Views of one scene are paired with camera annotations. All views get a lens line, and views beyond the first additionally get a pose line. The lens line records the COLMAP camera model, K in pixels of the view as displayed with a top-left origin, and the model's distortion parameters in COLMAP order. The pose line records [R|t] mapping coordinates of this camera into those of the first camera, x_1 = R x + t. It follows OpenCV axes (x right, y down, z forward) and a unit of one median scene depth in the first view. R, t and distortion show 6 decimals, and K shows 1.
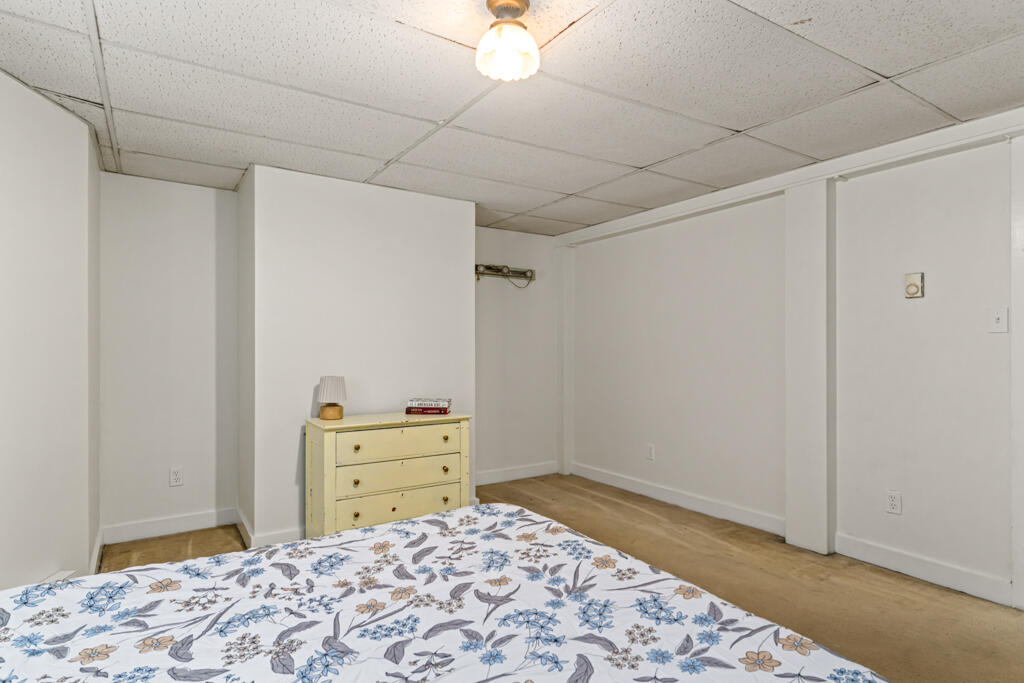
lens RADIAL K [[557.2, 0, 512.0], [0, 557.2, 341.5], [0, 0, 1]] dist [0.000270, 0.000042]
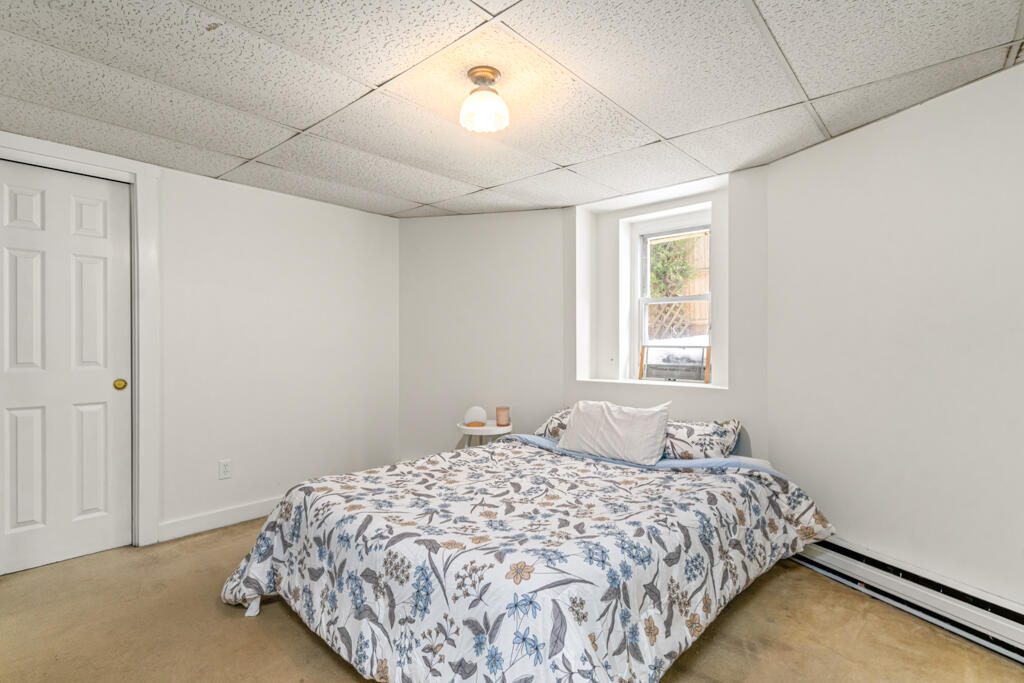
lens RADIAL K [[507.7, 0, 511.3], [0, 507.7, 342.6], [0, 0, 1]] dist [0.000326, 0.000465]
pose [[-0.967141, -0.000276, -0.254241, 0.266333], [0.001159, 0.999984, -0.005493, 0.011857], [0.254239, -0.005607, -0.967125, 2.493809]]
